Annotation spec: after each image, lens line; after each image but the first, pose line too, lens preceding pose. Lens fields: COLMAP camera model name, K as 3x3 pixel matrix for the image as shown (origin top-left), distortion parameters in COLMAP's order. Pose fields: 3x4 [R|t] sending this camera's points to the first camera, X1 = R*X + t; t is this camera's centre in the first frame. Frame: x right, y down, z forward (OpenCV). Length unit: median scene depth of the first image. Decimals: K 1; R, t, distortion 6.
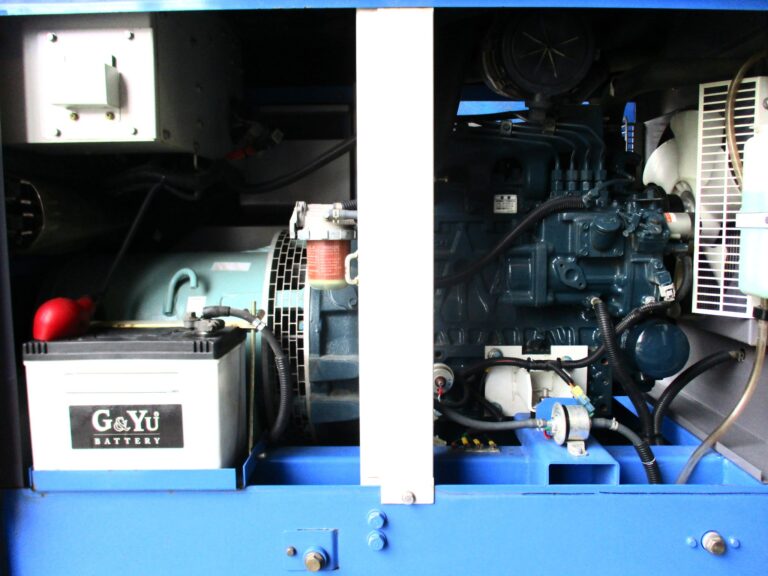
lens RADIAL K [[628.0, 0, 384.0], [0, 628.0, 288.0], [0, 0, 1]] dist [-0.037959, 0.007507]
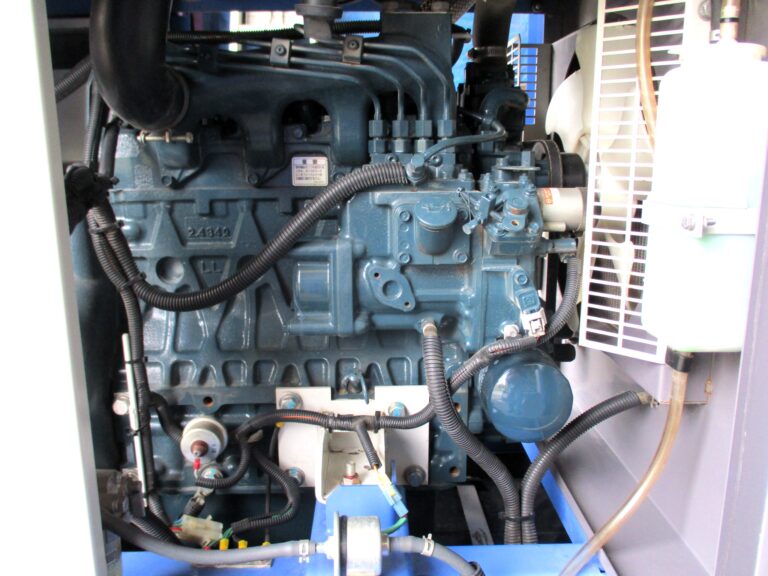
lens RADIAL K [[628.0, 0, 384.0], [0, 628.0, 288.0], [0, 0, 1]] dist [-0.037959, 0.007507]
pose [[0.999364, -0.008090, 0.034726, 0.269270], [0.004106, 0.993550, 0.113317, -0.095064], [-0.035419, -0.113102, 0.992952, 0.364478]]
